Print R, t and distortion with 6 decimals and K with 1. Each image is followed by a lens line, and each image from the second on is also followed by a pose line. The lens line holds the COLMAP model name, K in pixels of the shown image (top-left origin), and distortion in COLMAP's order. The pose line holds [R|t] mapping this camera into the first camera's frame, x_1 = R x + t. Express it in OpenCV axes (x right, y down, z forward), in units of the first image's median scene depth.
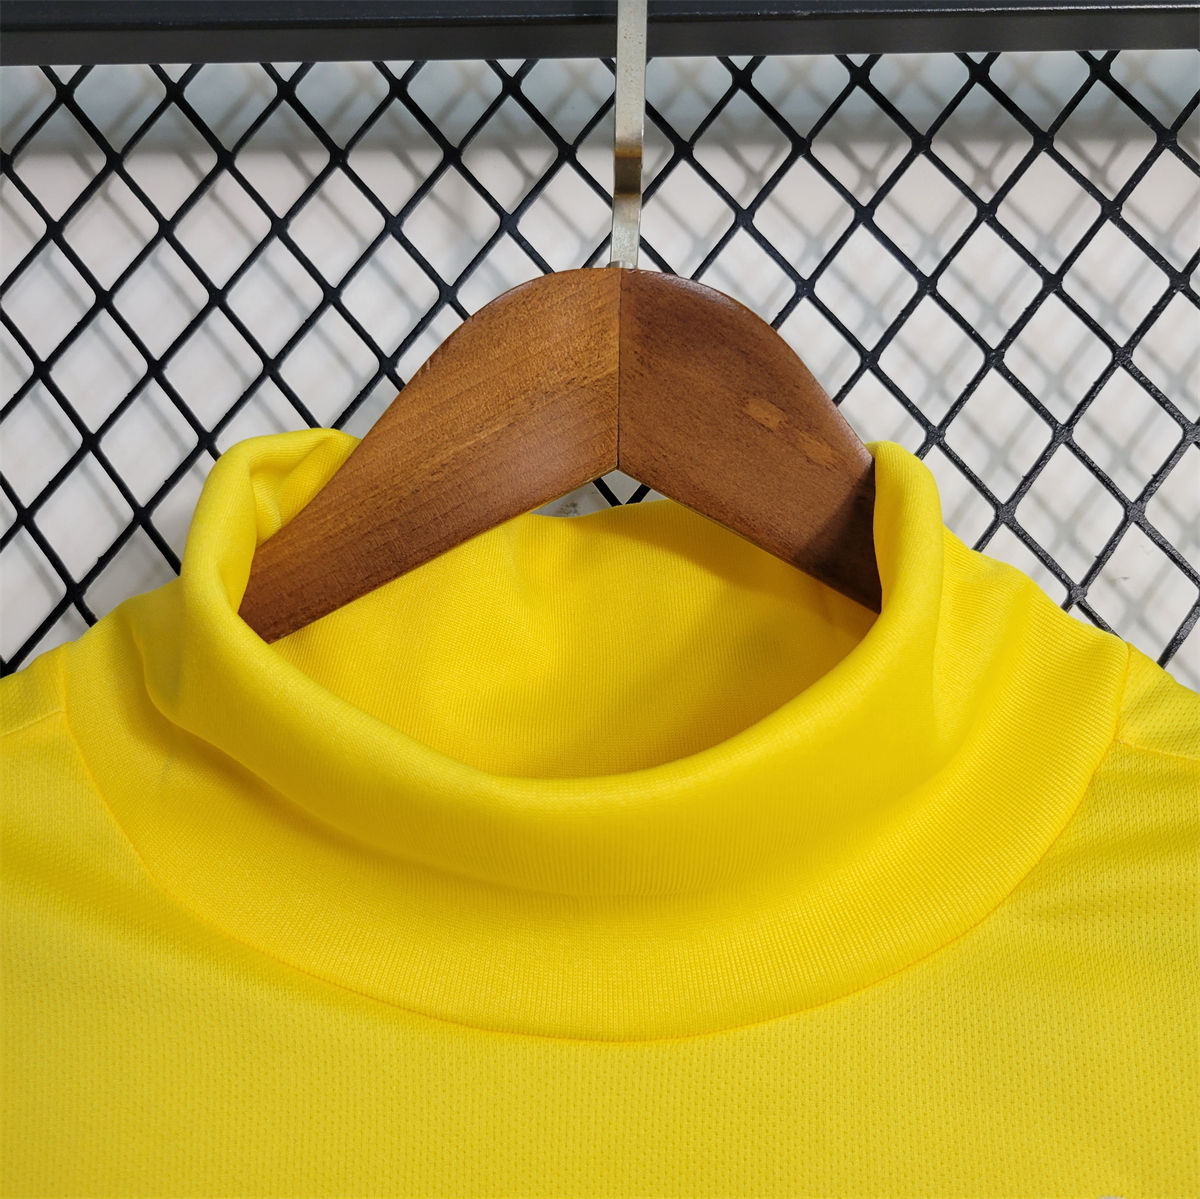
lens RADIAL K [[1174.9, 0, 600.0], [0, 1174.9, 599.5], [0, 0, 1]] dist [-0.080610, 0.321884]
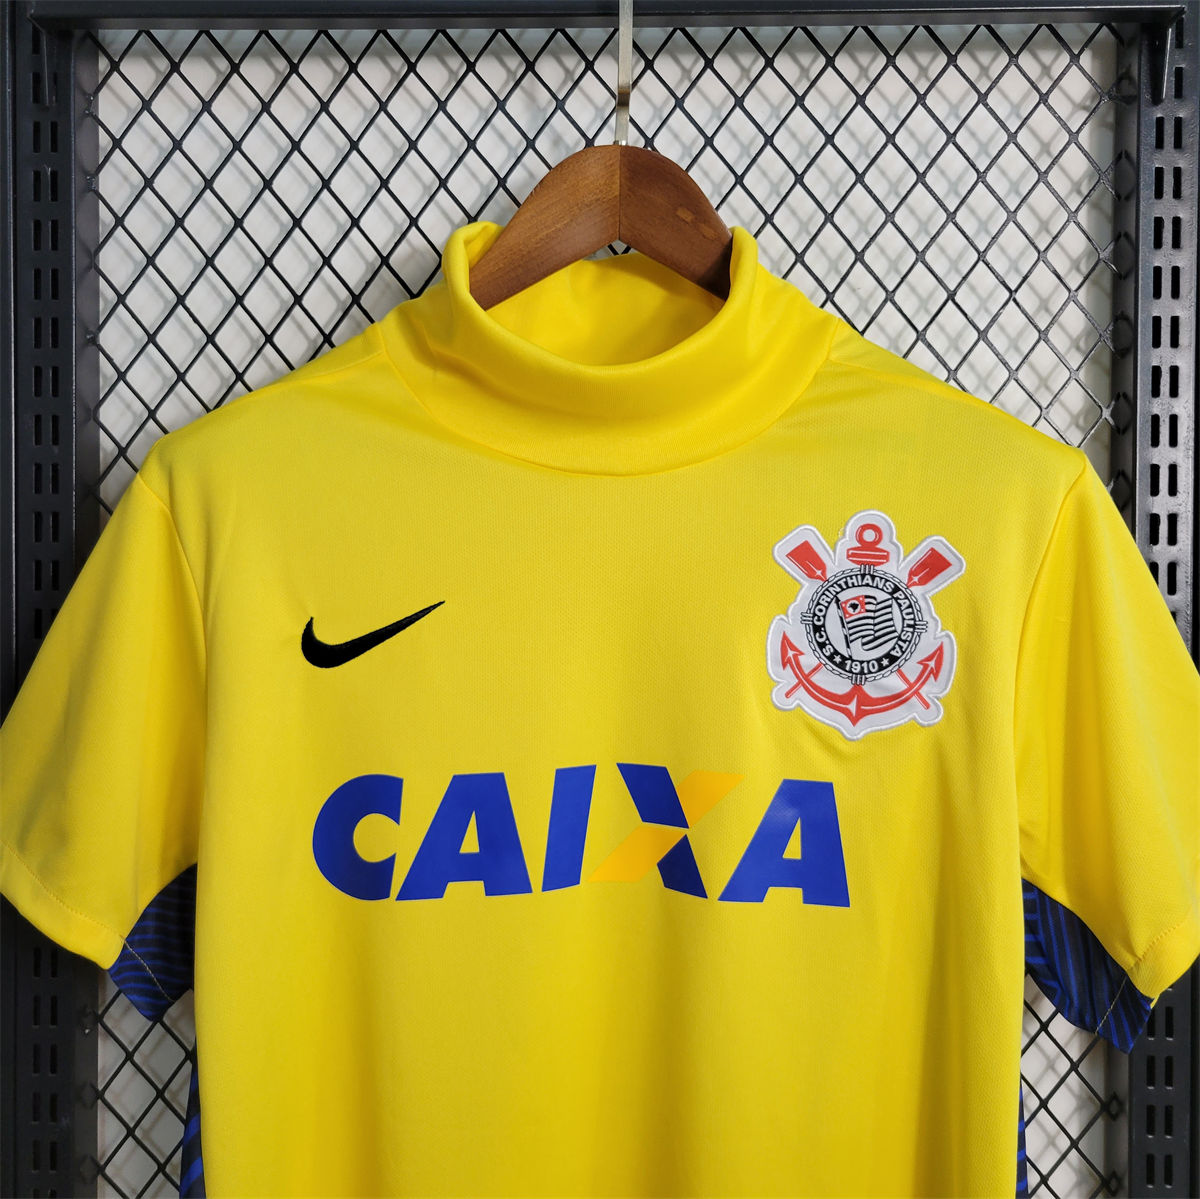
lens RADIAL K [[1174.9, 0, 600.0], [0, 1174.9, 599.5], [0, 0, 1]] dist [-0.080610, 0.321884]
pose [[0.999430, -0.015642, 0.029904, -0.098842], [0.007991, 0.970587, 0.240619, 0.016253], [-0.032788, -0.240243, 0.970159, -1.325850]]
